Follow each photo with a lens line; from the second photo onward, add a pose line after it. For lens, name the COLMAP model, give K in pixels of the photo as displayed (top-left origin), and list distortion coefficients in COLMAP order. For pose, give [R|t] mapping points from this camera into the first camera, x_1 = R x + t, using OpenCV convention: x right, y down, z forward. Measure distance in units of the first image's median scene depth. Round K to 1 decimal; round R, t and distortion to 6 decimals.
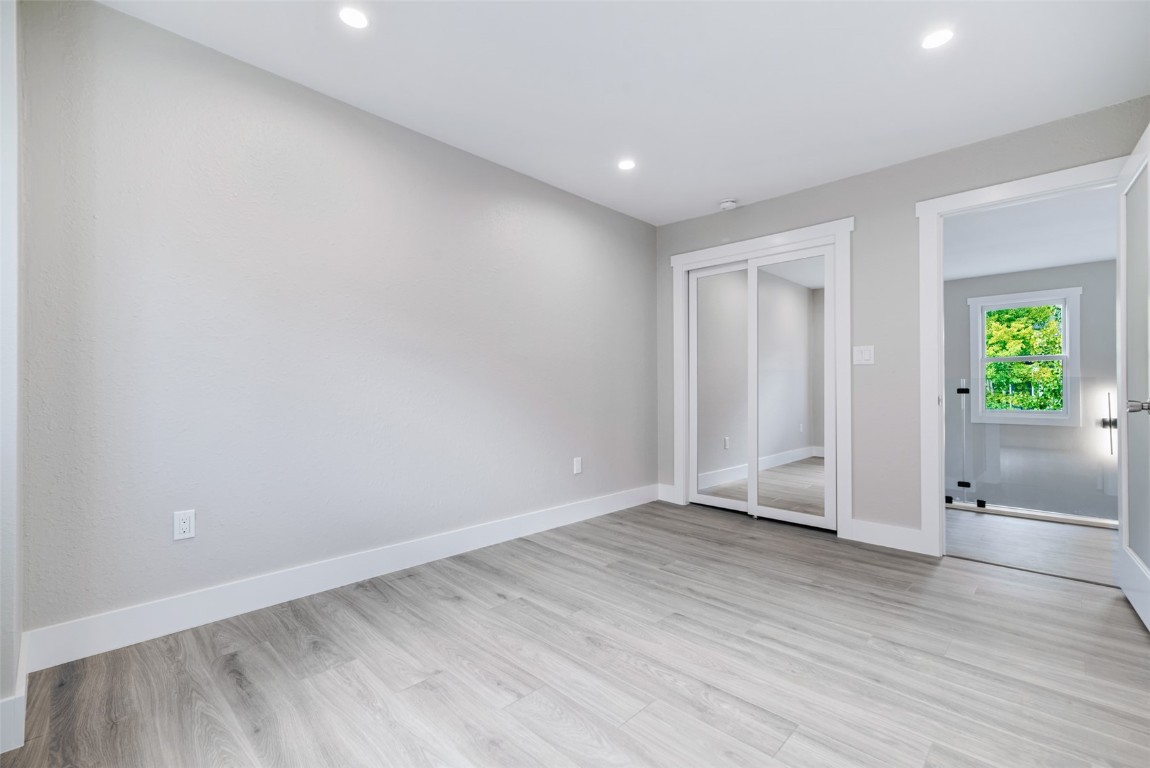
lens RADIAL K [[500.6, 0, 572.9], [0, 500.6, 385.4], [0, 0, 1]] dist [0.003718, -0.000518]
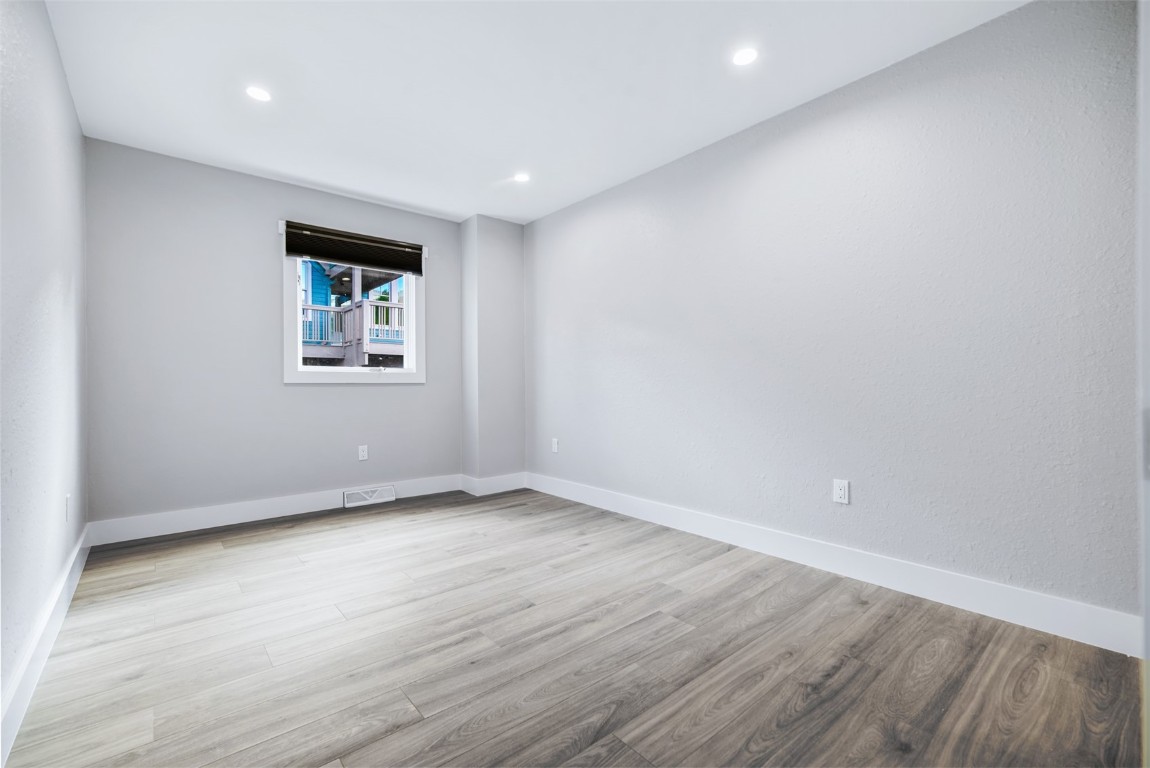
lens RADIAL K [[500.6, 0, 572.6], [0, 500.6, 384.1], [0, 0, 1]] dist [0.003718, -0.000518]
pose [[-0.102056, 0.004505, -0.994768, 0.880292], [0.013802, 0.999900, 0.003113, 0.011960], [0.994683, -0.013412, -0.102108, 0.881273]]
